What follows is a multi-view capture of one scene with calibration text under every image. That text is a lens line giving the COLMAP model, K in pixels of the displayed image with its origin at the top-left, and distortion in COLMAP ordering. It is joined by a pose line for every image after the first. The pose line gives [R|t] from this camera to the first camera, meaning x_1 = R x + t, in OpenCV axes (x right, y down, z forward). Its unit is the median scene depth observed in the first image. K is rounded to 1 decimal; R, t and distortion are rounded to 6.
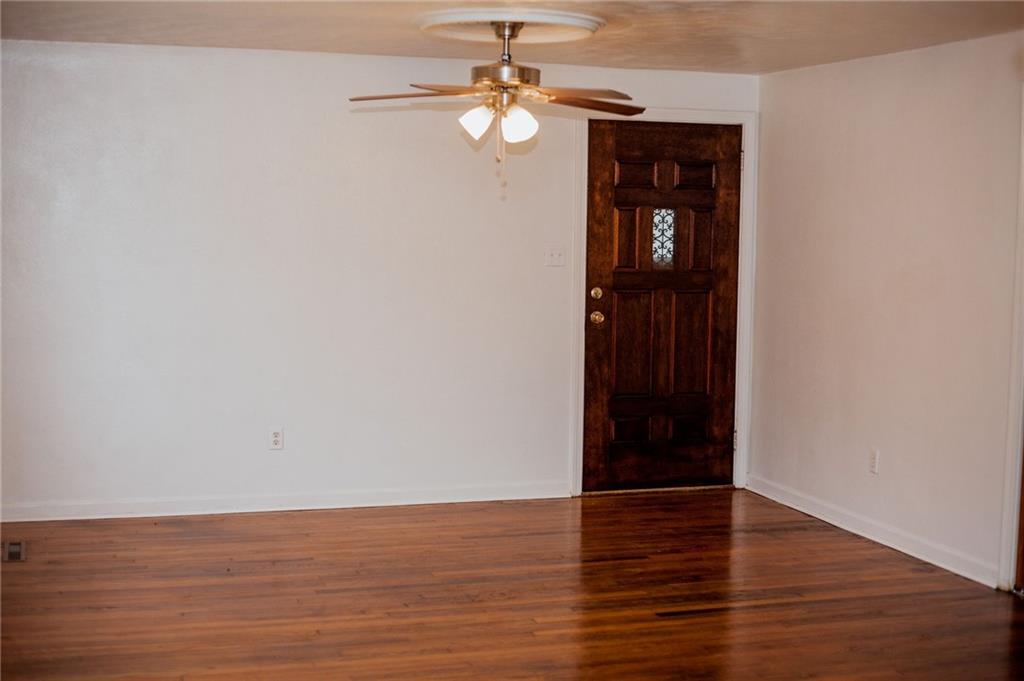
lens RADIAL K [[1487.5, 0, 508.2], [0, 1487.5, 338.8], [0, 0, 1]] dist [-0.099106, 0.000000]
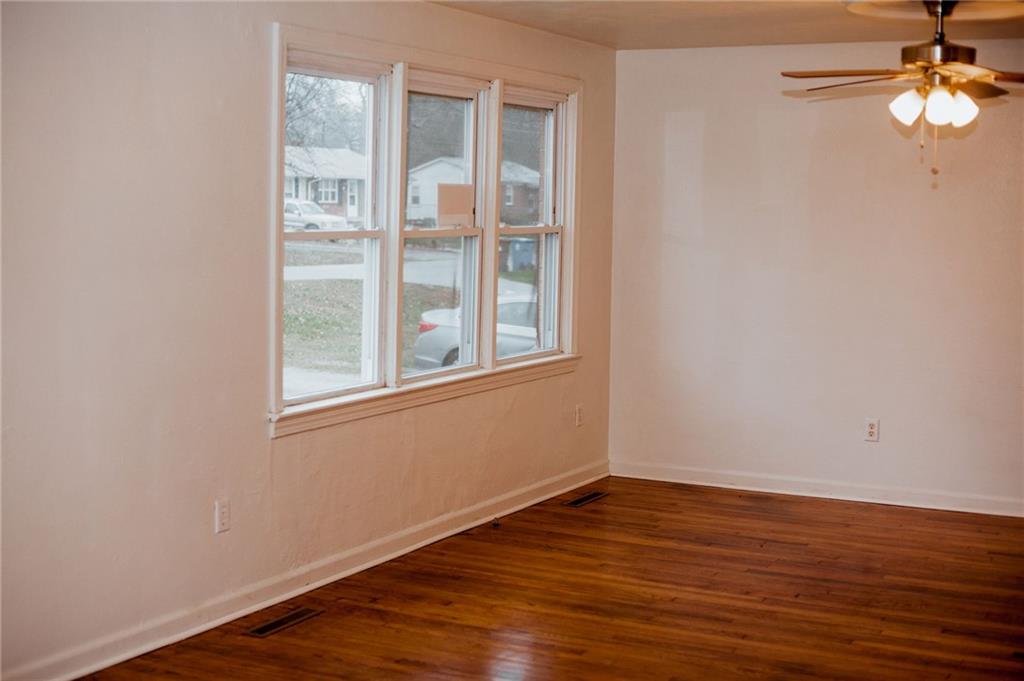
lens RADIAL K [[1487.5, 0, 509.1], [0, 1487.5, 343.3], [0, 0, 1]] dist [-0.099106, 0.000000]
pose [[0.707511, 0.064973, -0.703709, 0.472840], [-0.063154, 0.997594, 0.028612, -0.005312], [0.703875, 0.024198, 0.709912, 0.152293]]
